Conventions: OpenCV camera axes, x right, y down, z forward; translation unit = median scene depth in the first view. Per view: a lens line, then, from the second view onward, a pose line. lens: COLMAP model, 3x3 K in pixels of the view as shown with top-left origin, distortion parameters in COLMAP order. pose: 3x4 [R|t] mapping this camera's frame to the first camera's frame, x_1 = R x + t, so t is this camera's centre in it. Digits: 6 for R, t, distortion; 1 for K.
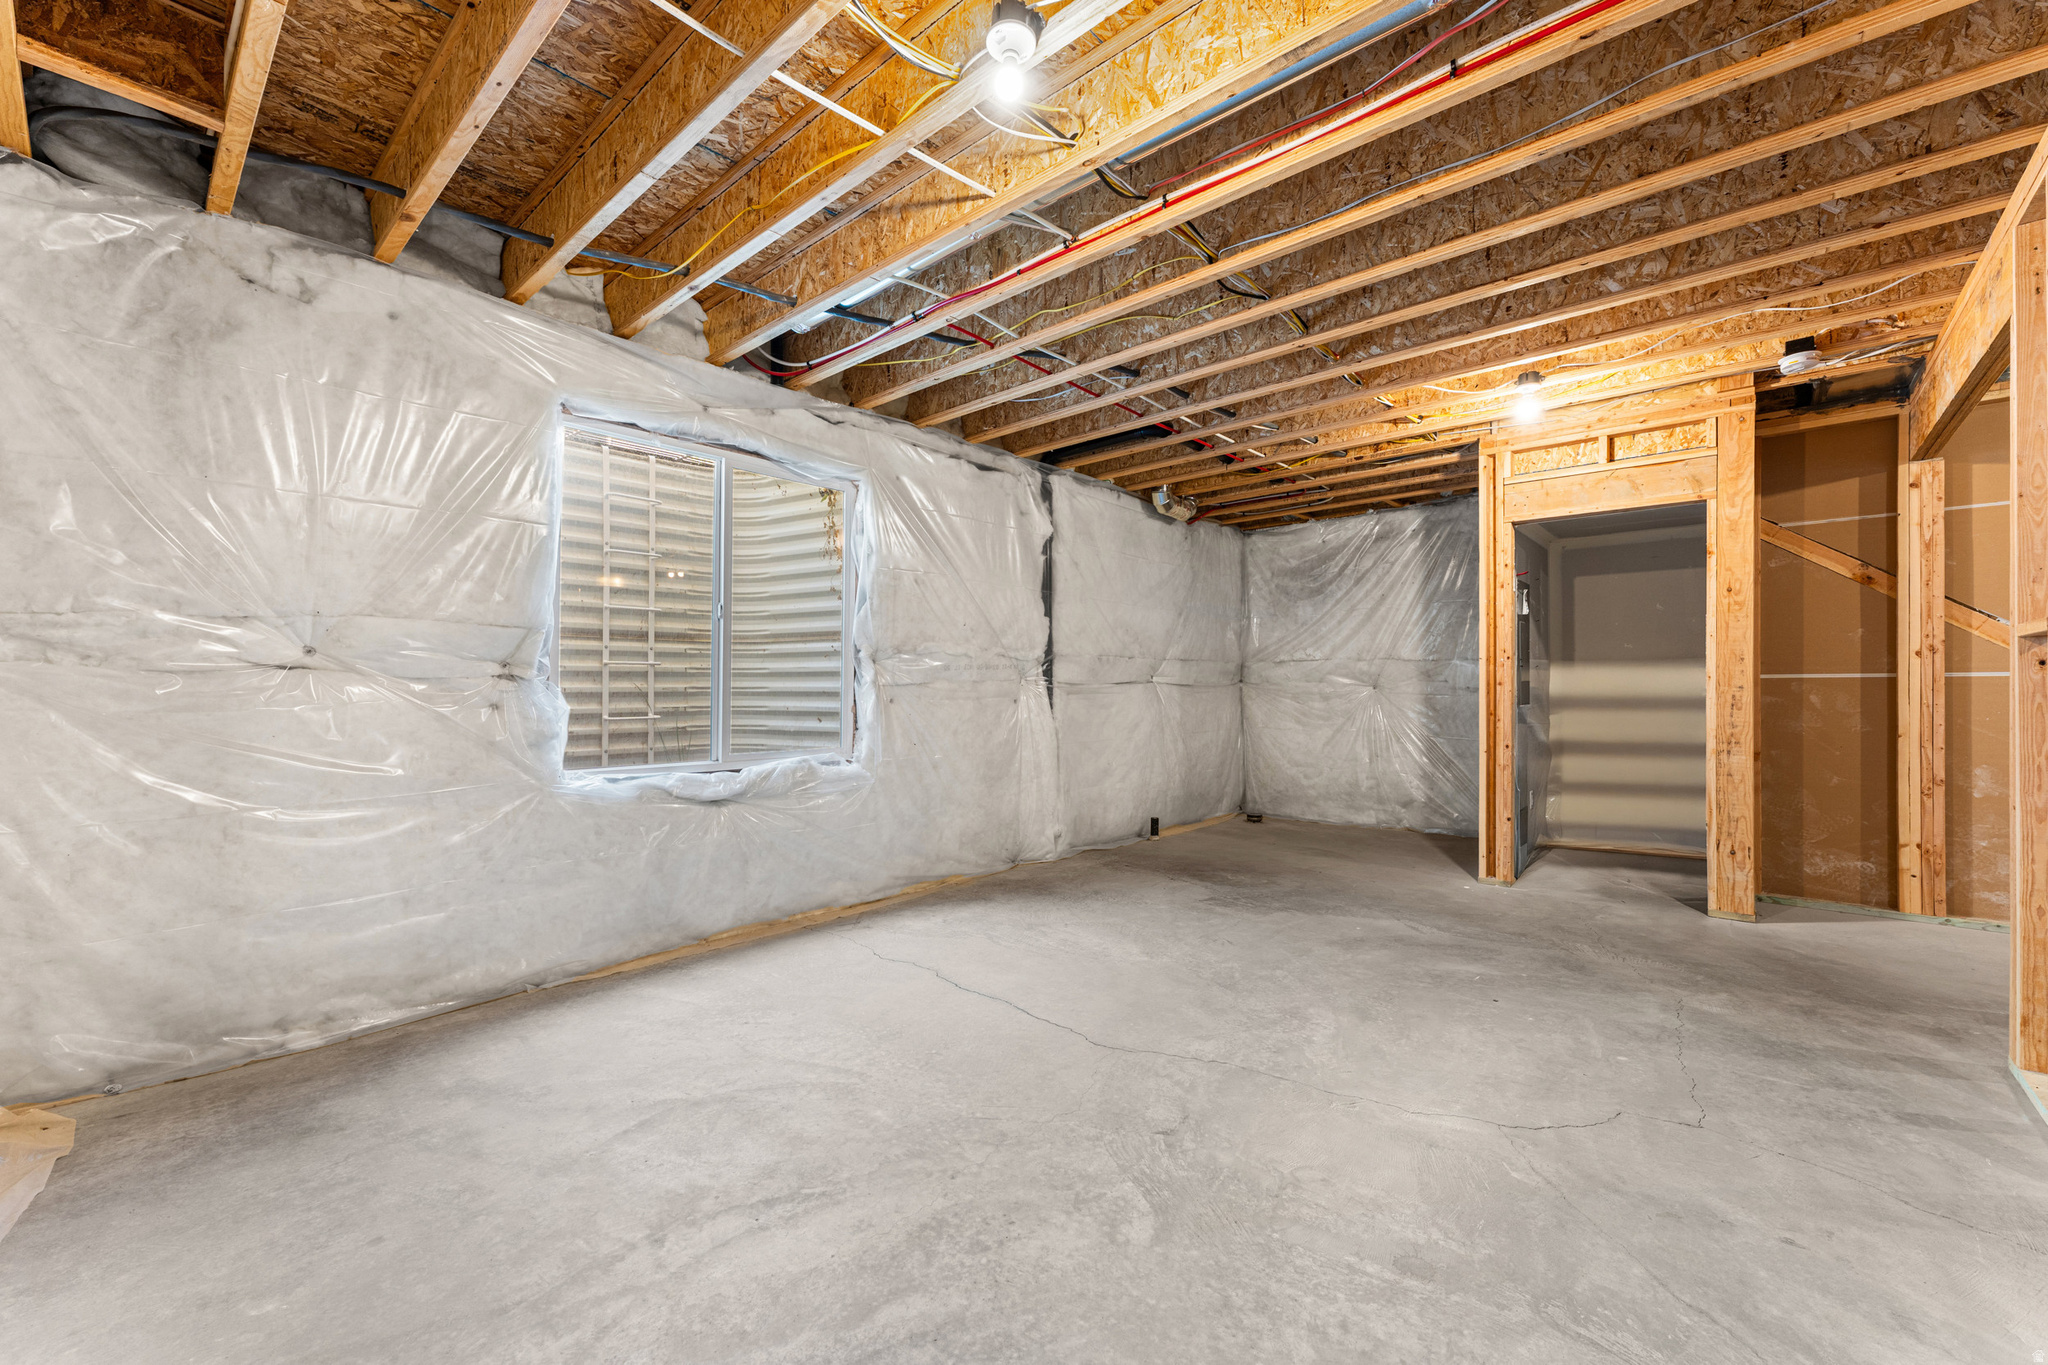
lens RADIAL K [[817.1, 0, 1026.8], [0, 817.1, 684.7], [0, 0, 1]] dist [0.000575, 0.000138]
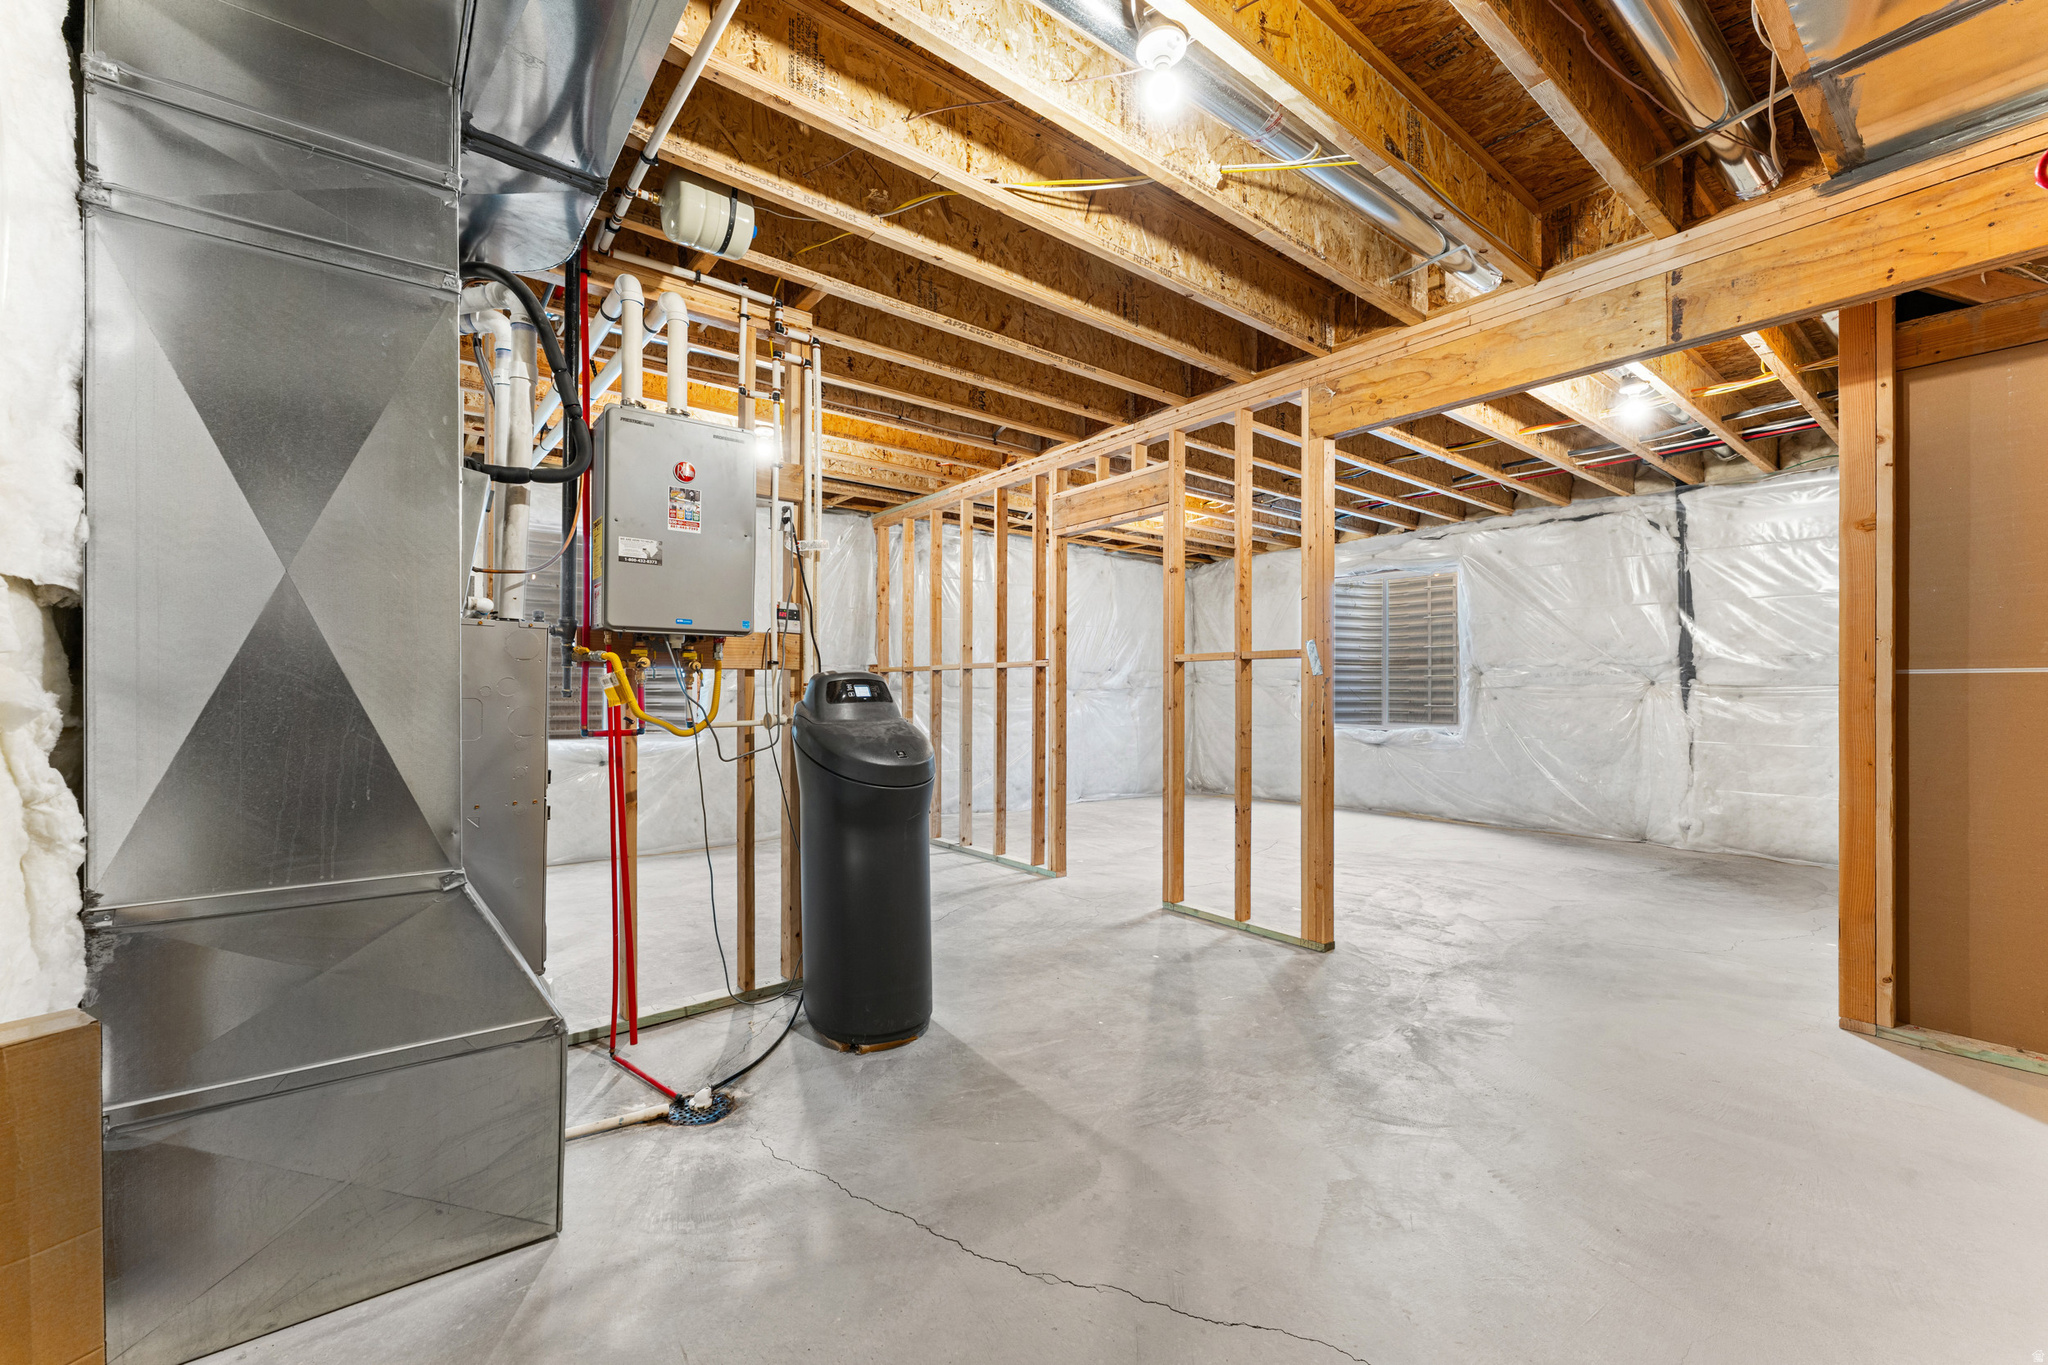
lens RADIAL K [[817.1, 0, 1025.1], [0, 817.1, 688.7], [0, 0, 1]] dist [0.000575, 0.000138]
pose [[-0.174414, -0.002171, -0.984670, 1.424109], [0.001431, 0.999996, -0.002458, 0.003882], [0.984671, -0.001838, -0.174410, 0.374179]]
